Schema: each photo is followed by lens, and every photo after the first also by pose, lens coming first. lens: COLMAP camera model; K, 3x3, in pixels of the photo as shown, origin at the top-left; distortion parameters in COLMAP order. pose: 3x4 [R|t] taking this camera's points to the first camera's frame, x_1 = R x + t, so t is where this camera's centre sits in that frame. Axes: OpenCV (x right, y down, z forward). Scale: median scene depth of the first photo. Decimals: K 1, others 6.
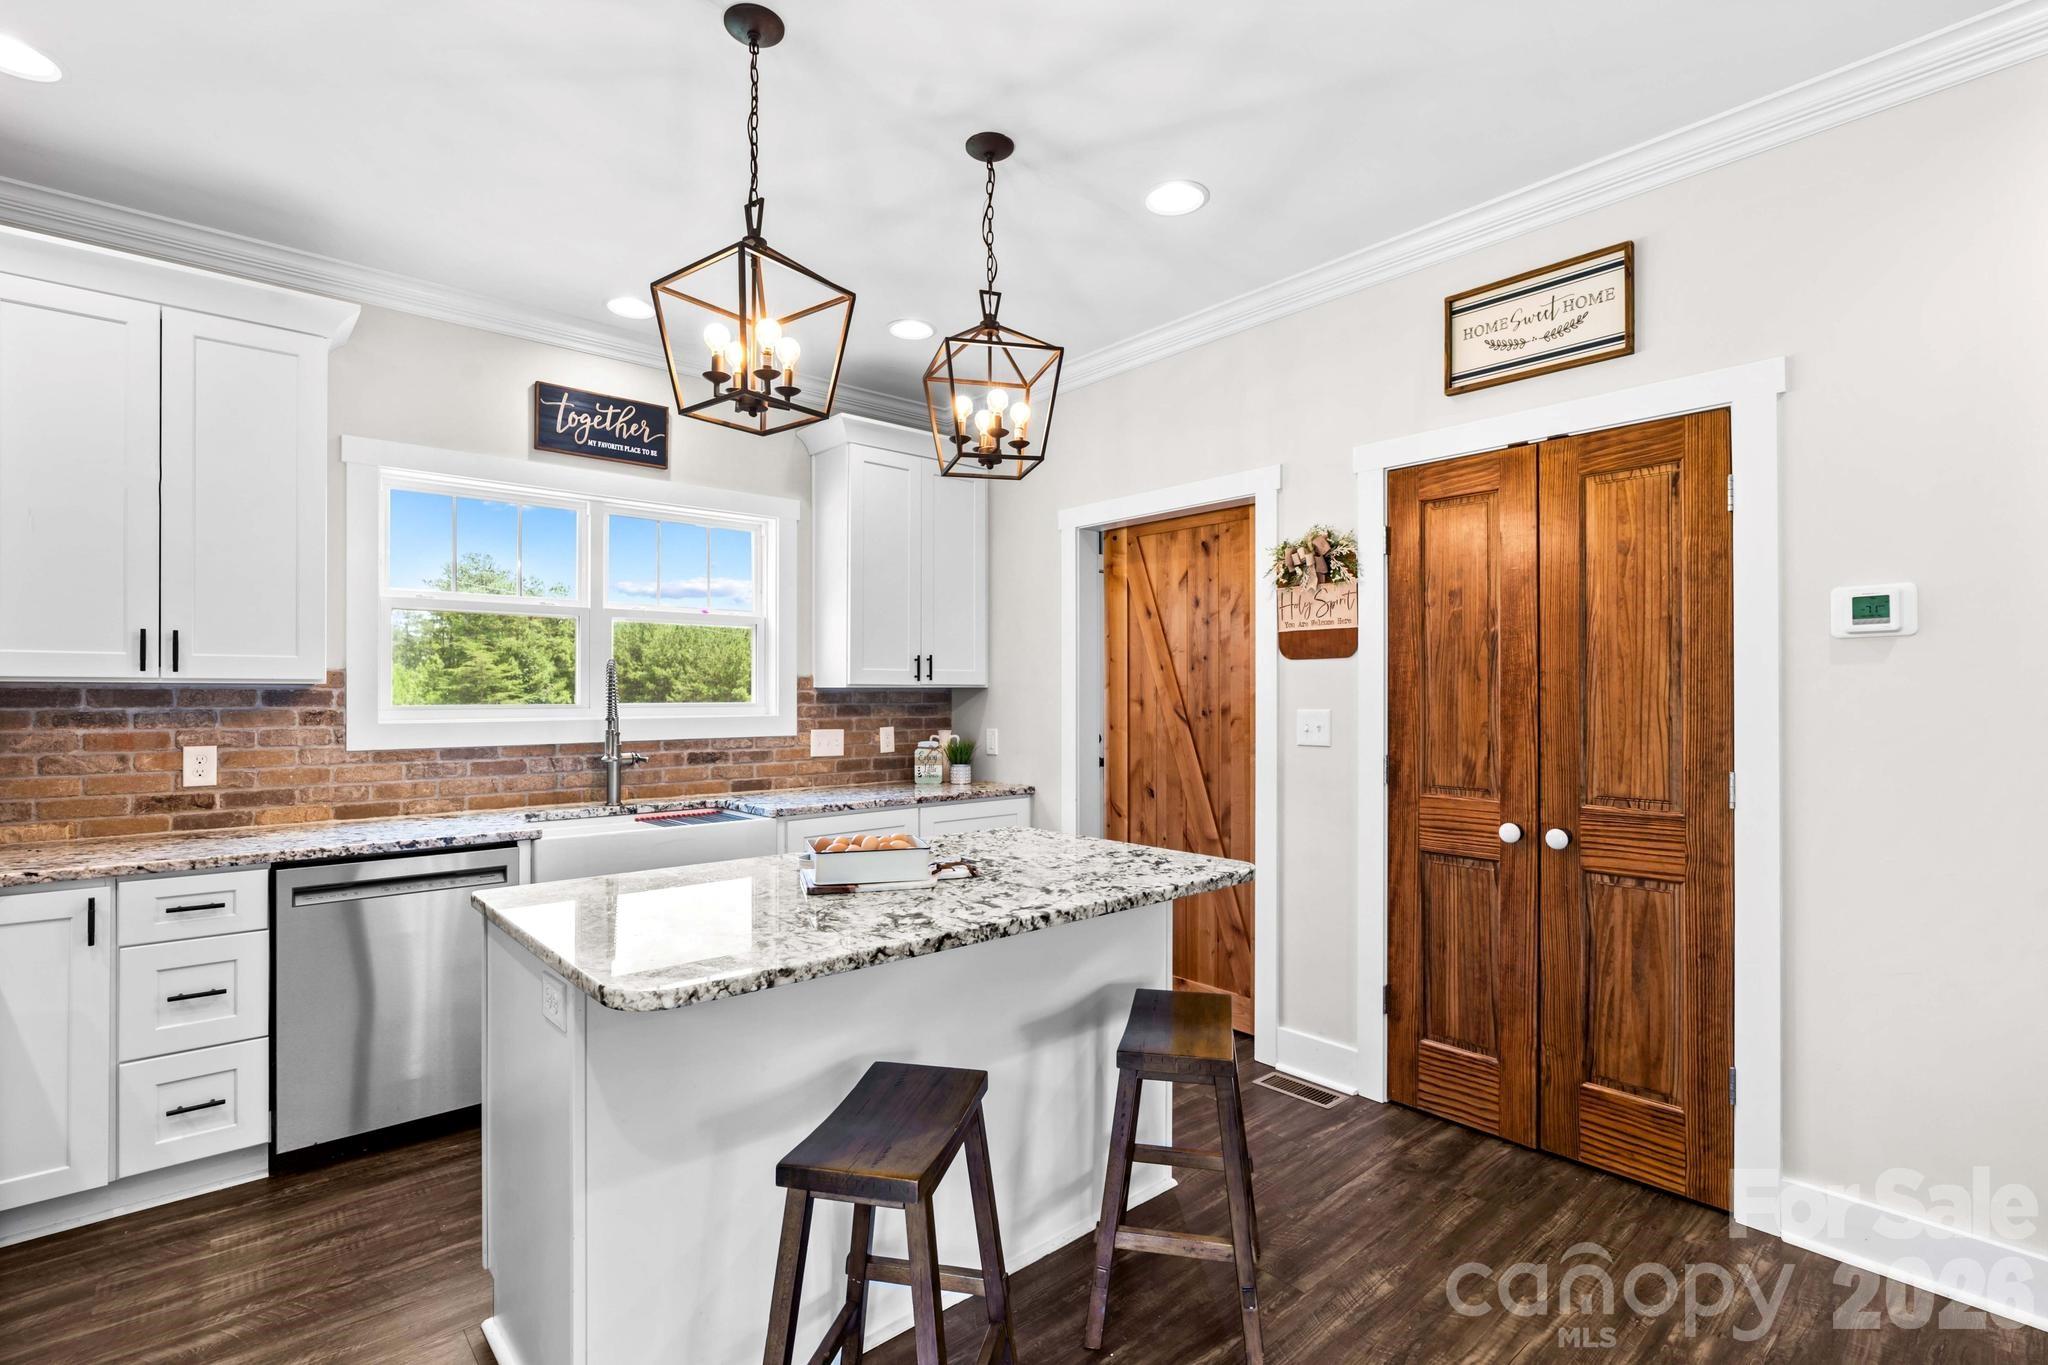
lens RADIAL K [[943.1, 0, 1015.4], [0, 943.1, 695.8], [0, 0, 1]] dist [-0.019864, 0.007168]
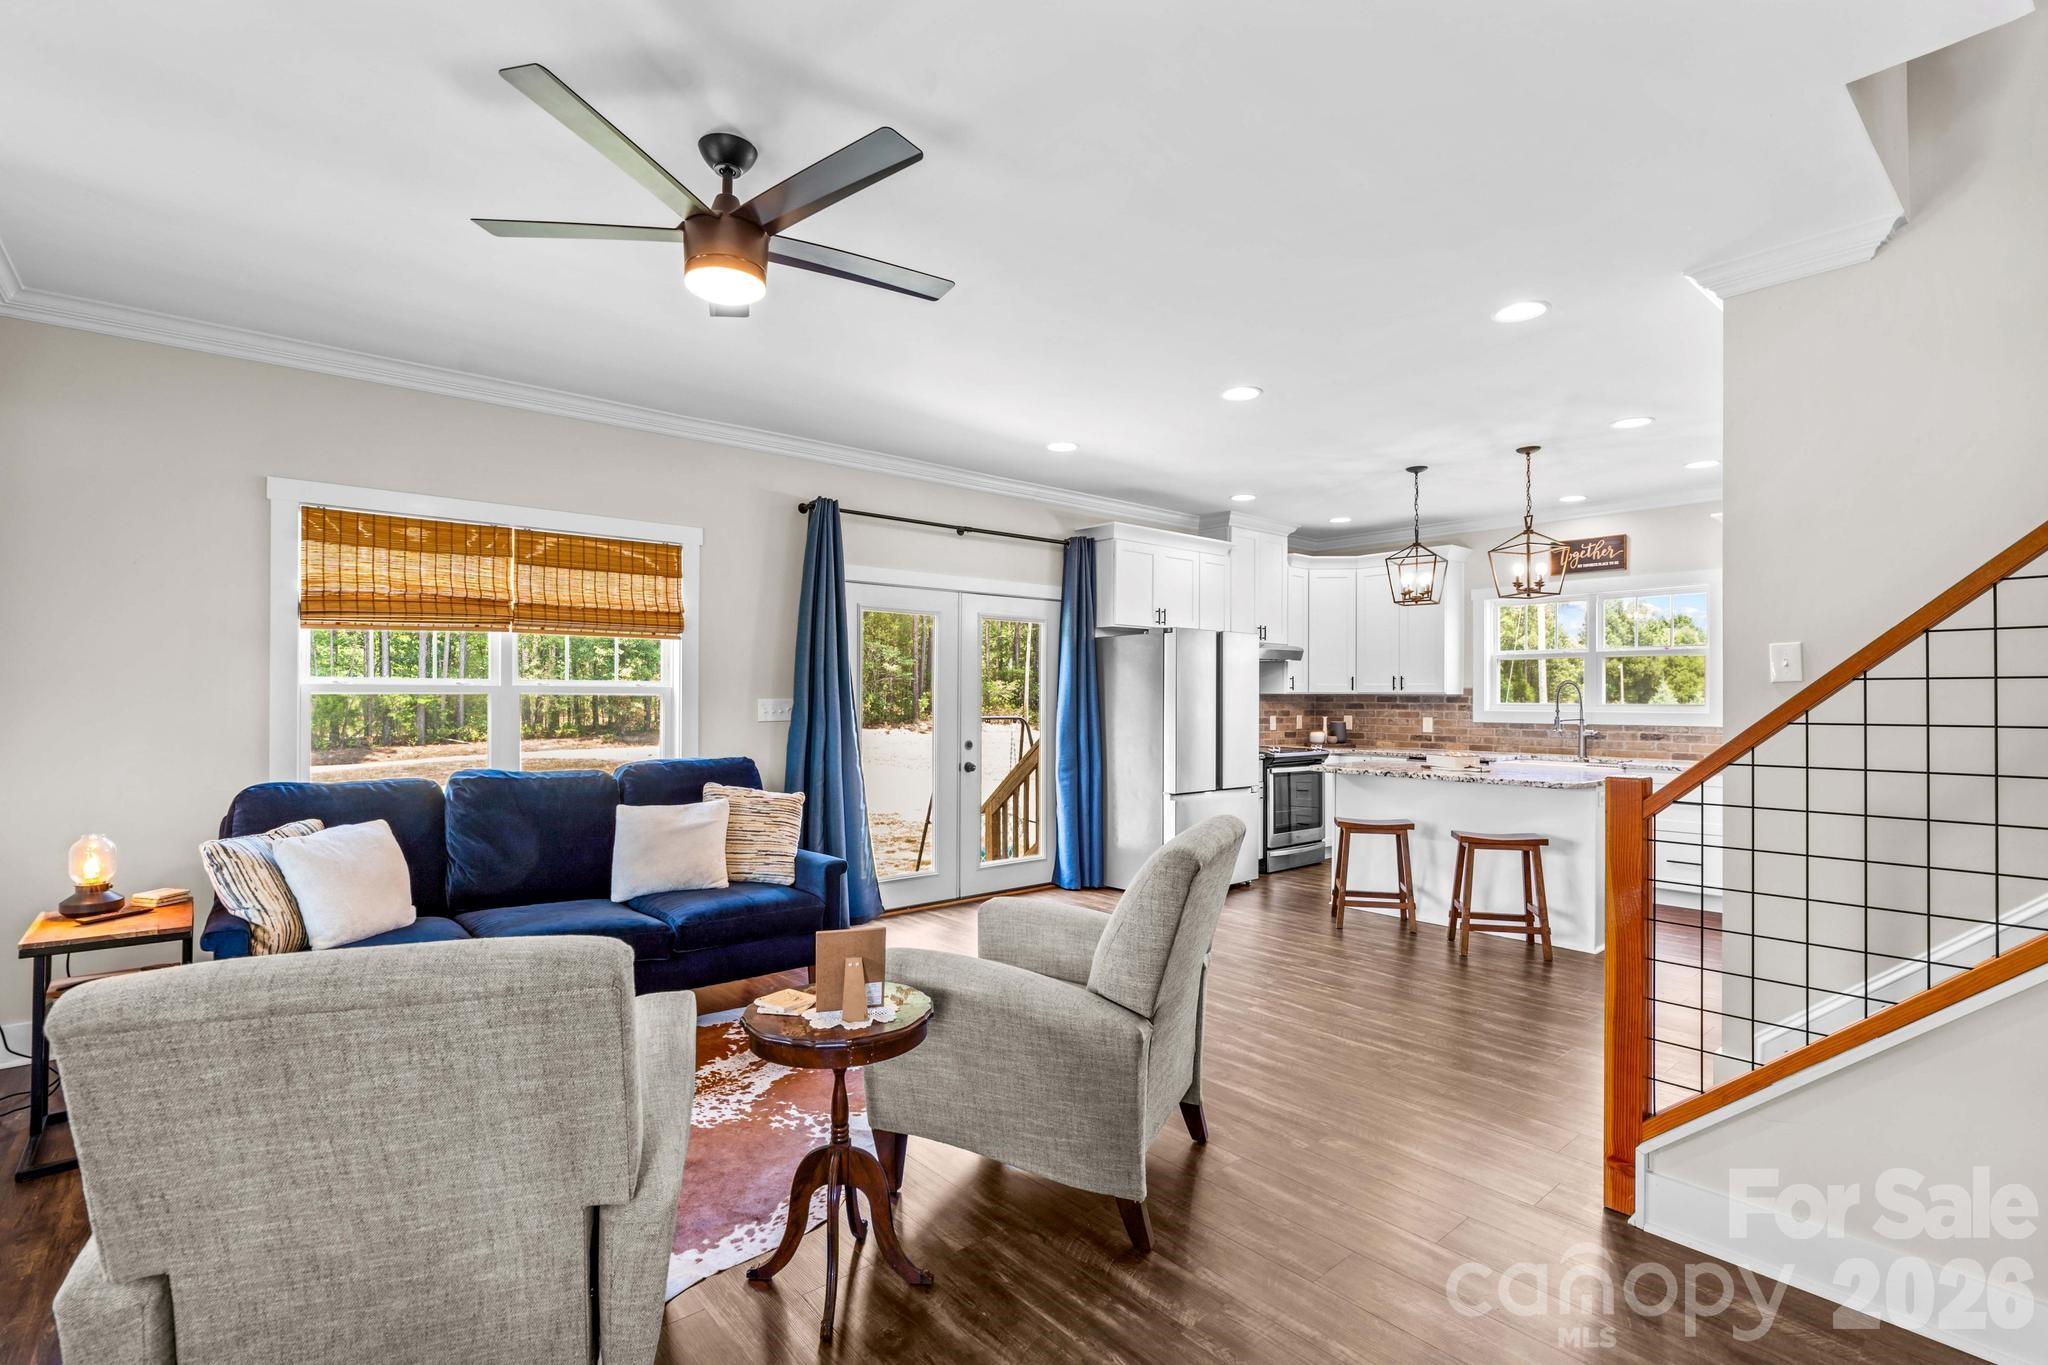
lens RADIAL K [[943.1, 0, 1036.1], [0, 943.1, 689.8], [0, 0, 1]] dist [-0.019864, 0.007168]
pose [[0.001871, -0.006400, -0.999978, 1.566516], [-0.004607, 0.999969, -0.006409, -0.002107], [0.999988, 0.004619, 0.001842, -0.104013]]
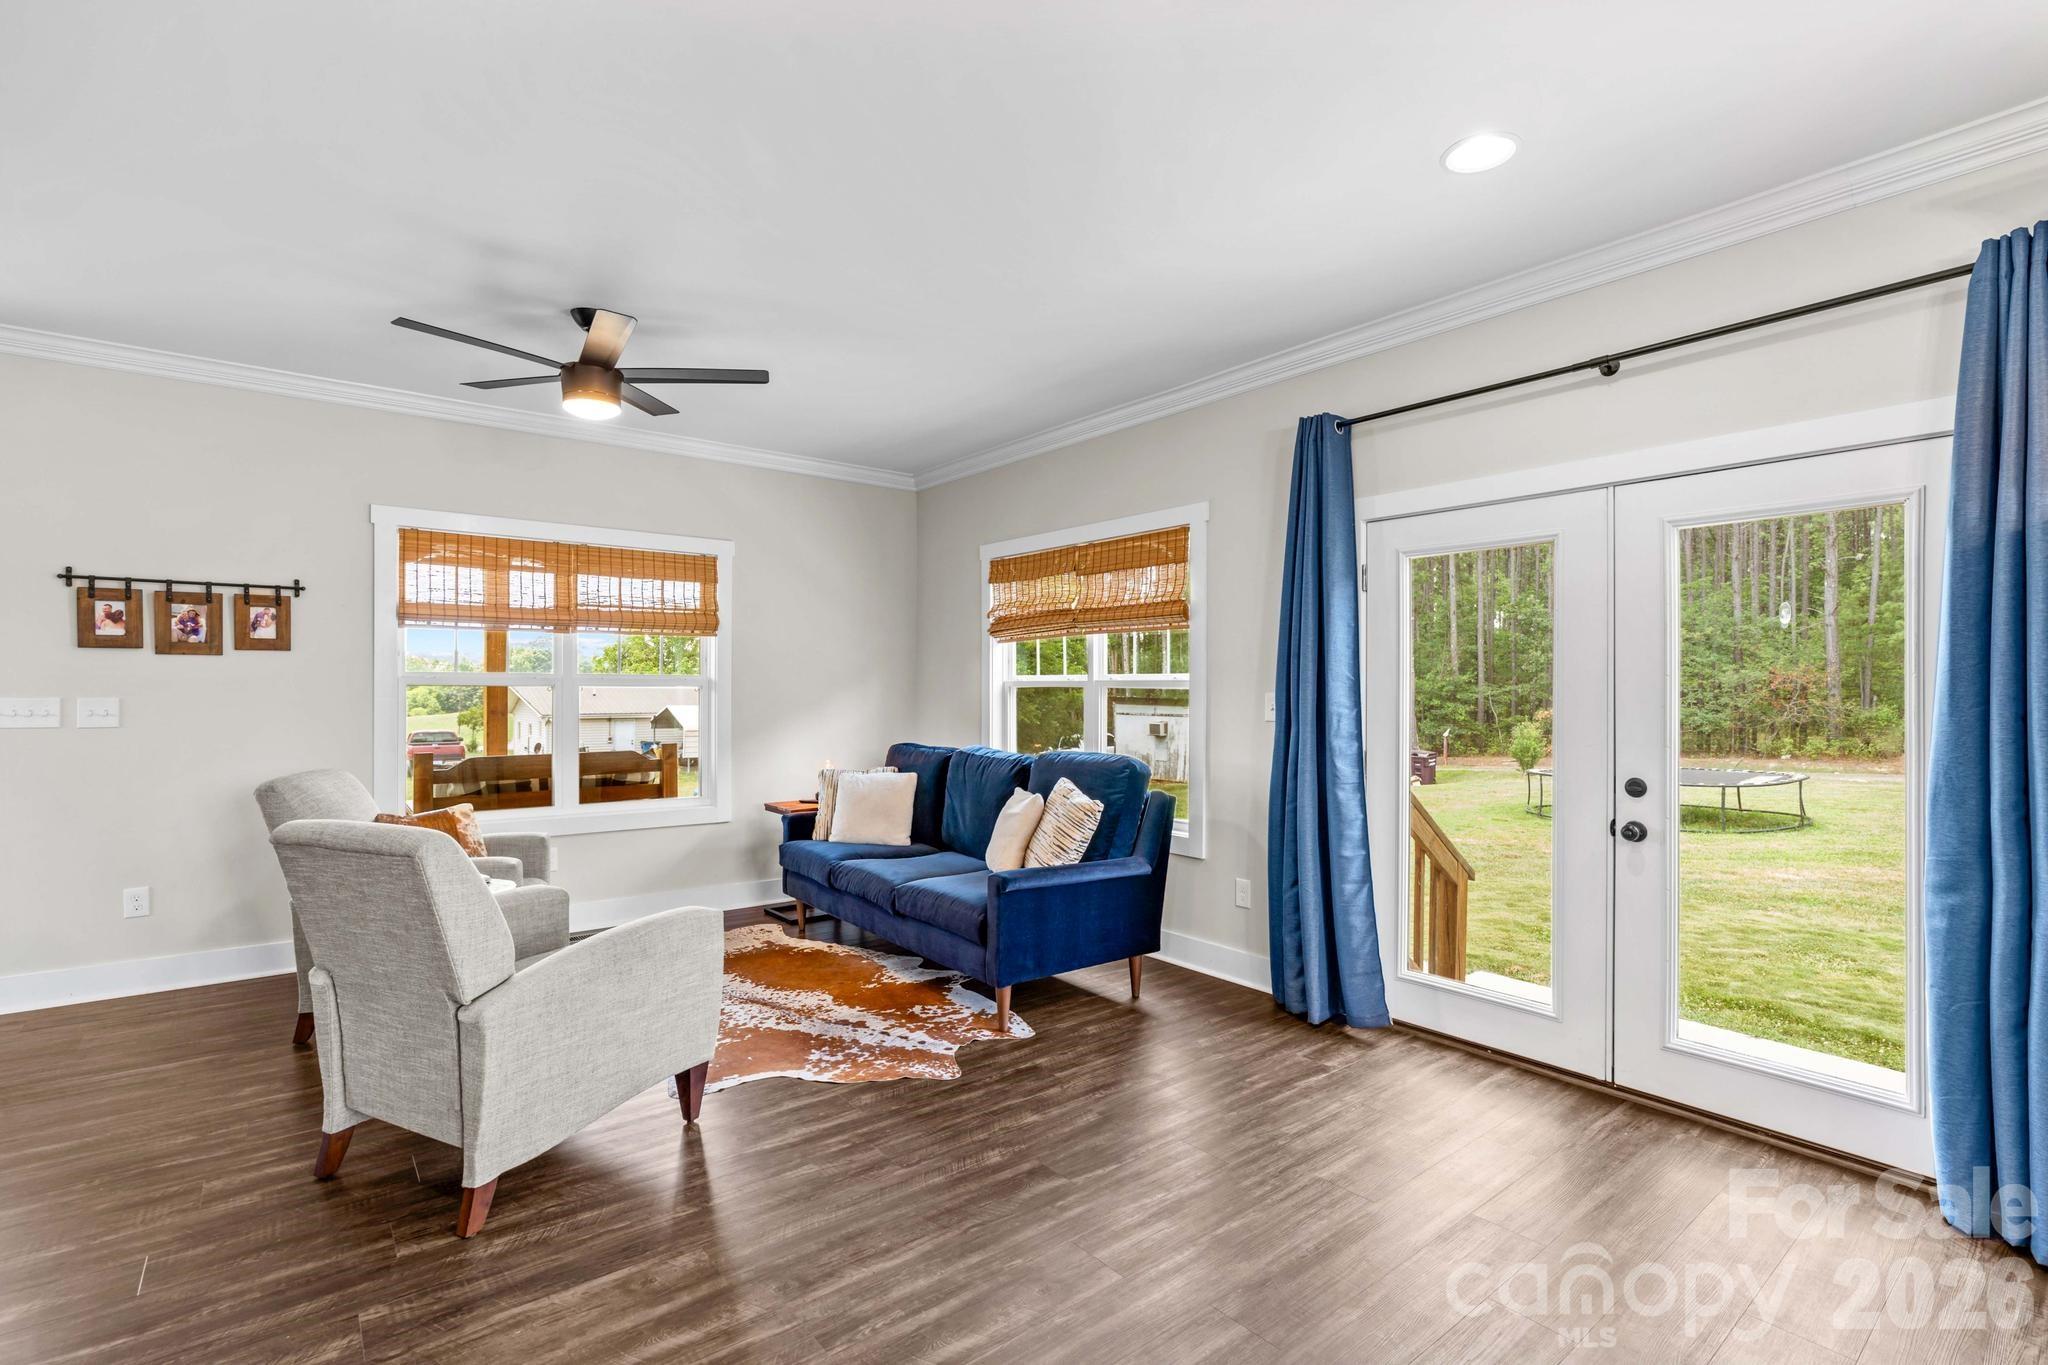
lens RADIAL K [[943.1, 0, 1012.1], [0, 943.1, 687.0], [0, 0, 1]] dist [-0.019864, 0.007168]
pose [[-0.998847, -0.002588, 0.047927, 0.325263], [-0.002592, 0.999997, -0.000019, -0.001995], [-0.047927, -0.000143, -0.998851, 0.686252]]
